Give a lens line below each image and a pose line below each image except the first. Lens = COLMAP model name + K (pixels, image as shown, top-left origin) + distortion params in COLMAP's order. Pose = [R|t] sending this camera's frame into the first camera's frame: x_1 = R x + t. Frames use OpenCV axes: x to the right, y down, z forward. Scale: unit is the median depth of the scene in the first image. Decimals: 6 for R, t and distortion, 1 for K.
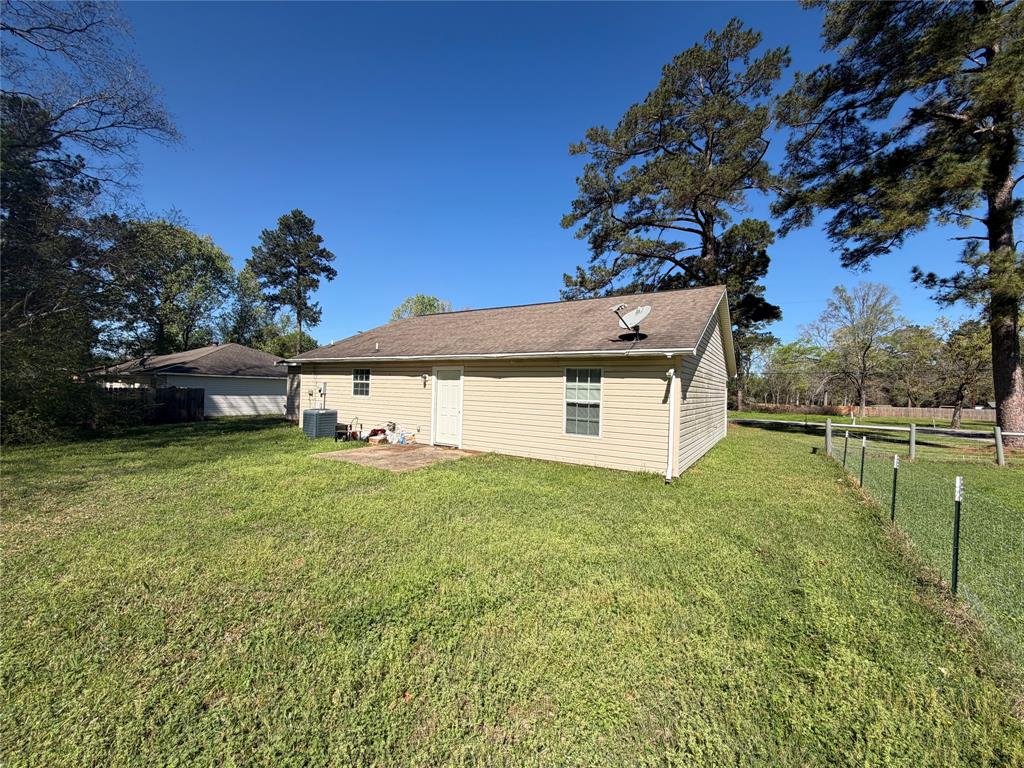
lens RADIAL K [[410.4, 0, 509.2], [0, 410.4, 381.7], [0, 0, 1]] dist [0.002620, 0.000350]
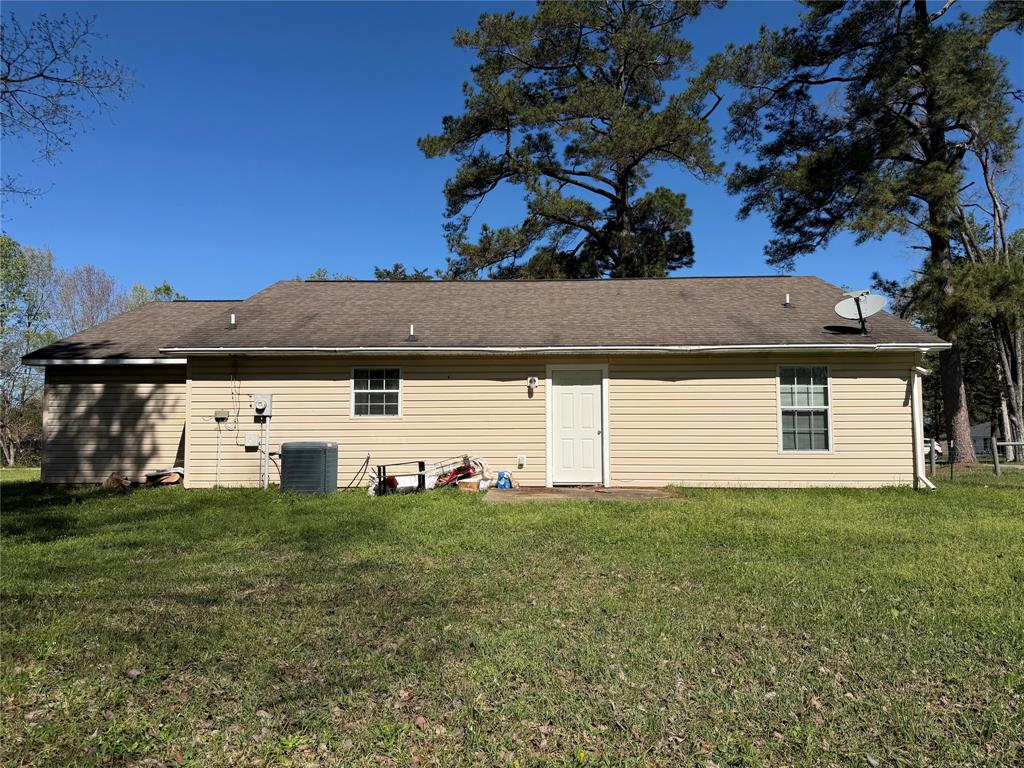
lens RADIAL K [[718.6, 0, 513.5], [0, 718.6, 386.1], [0, 0, 1]] dist [0.054237, -0.069816]
pose [[0.861233, 0.008170, 0.508144, -0.786027], [0.016715, 0.998874, -0.044391, 0.044797], [-0.507935, 0.046725, 0.860127, 0.061046]]
